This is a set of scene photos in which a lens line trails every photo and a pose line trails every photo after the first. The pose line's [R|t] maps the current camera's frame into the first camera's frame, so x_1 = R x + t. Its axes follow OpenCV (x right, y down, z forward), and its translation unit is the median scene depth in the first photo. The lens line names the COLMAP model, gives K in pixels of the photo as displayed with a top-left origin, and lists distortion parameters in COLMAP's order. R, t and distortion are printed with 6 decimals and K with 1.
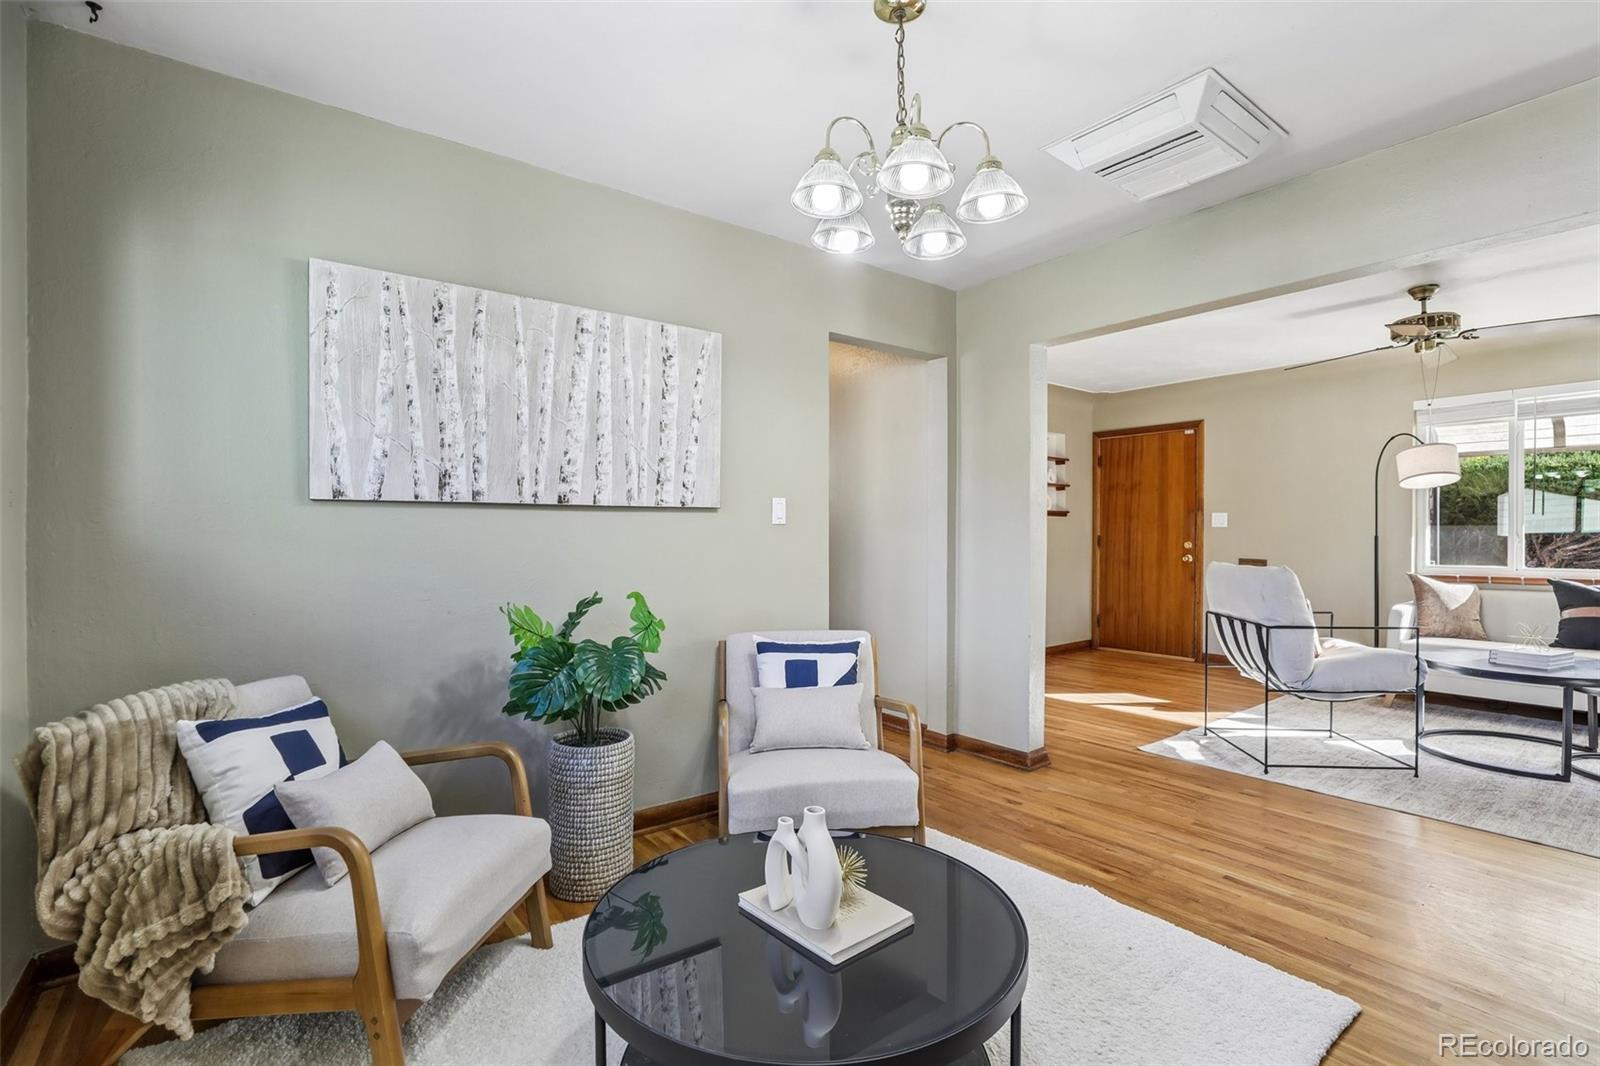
lens RADIAL K [[730.1, 0, 825.3], [0, 730.1, 536.5], [0, 0, 1]] dist [-0.007394, 0.002358]
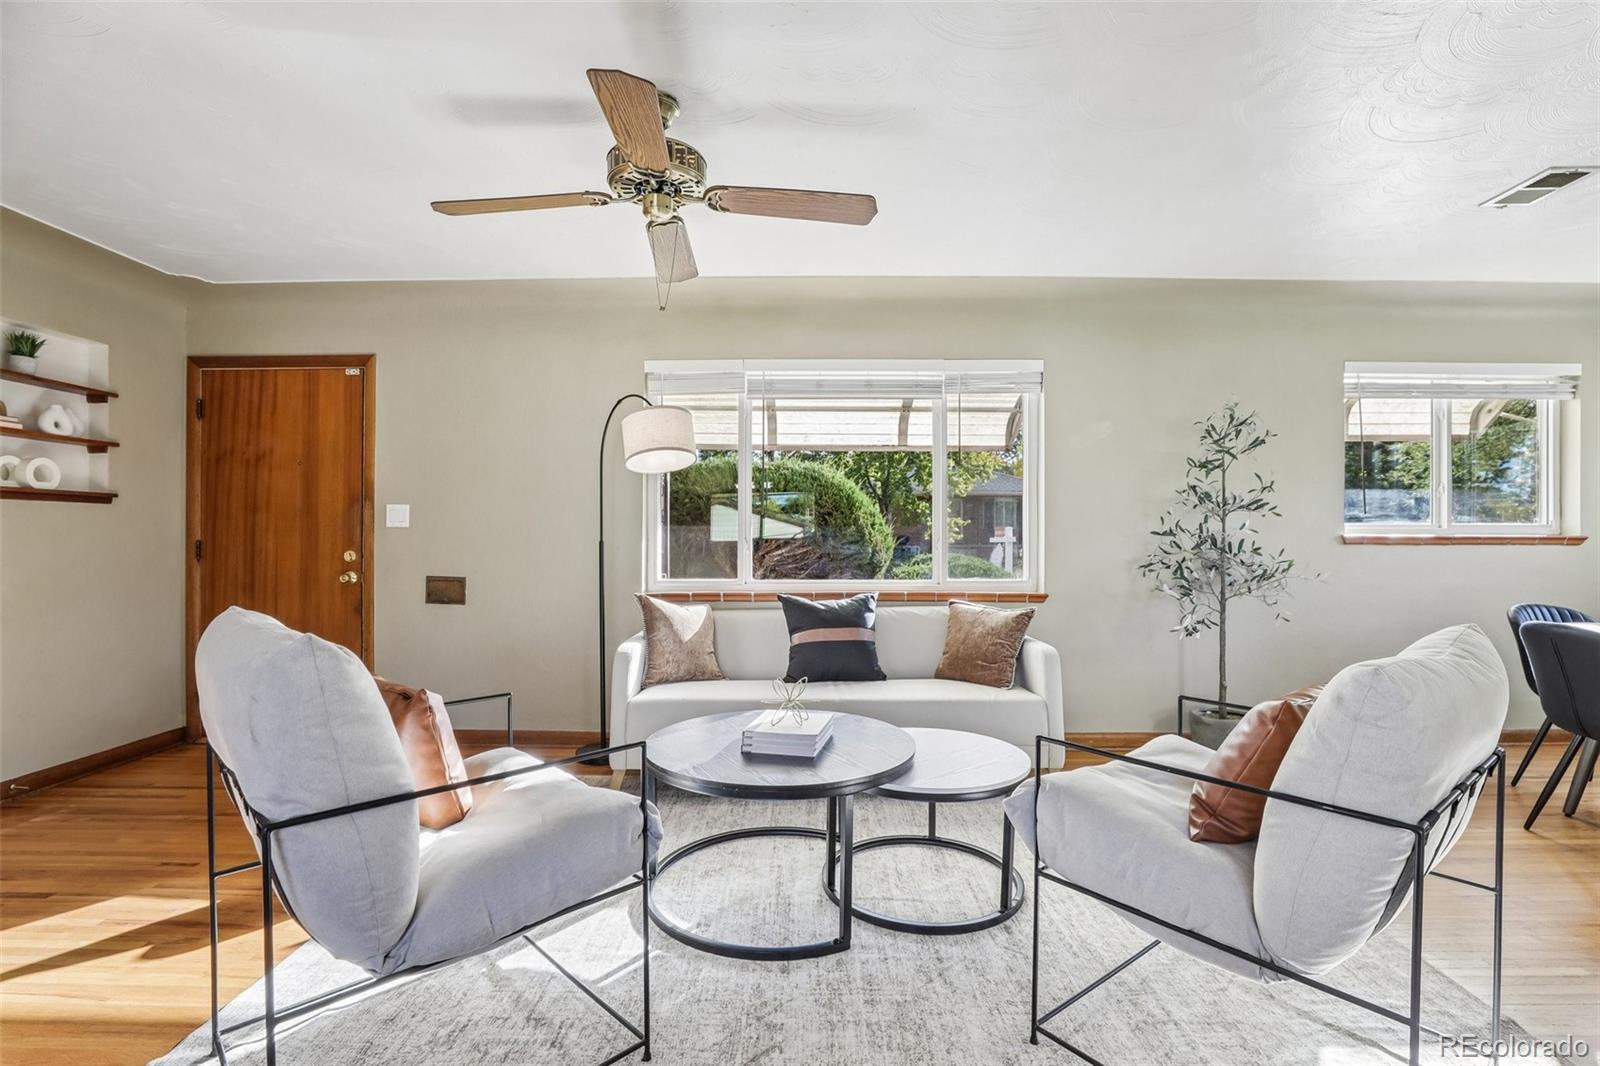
lens RADIAL K [[730.1, 0, 812.7], [0, 730.1, 542.4], [0, 0, 1]] dist [-0.007394, 0.002358]
pose [[0.619585, 0.000074, 0.784930, 0.321097], [-0.000313, 1.000000, 0.000153, 0.000118], [-0.784930, -0.000341, 0.619585, 0.391673]]
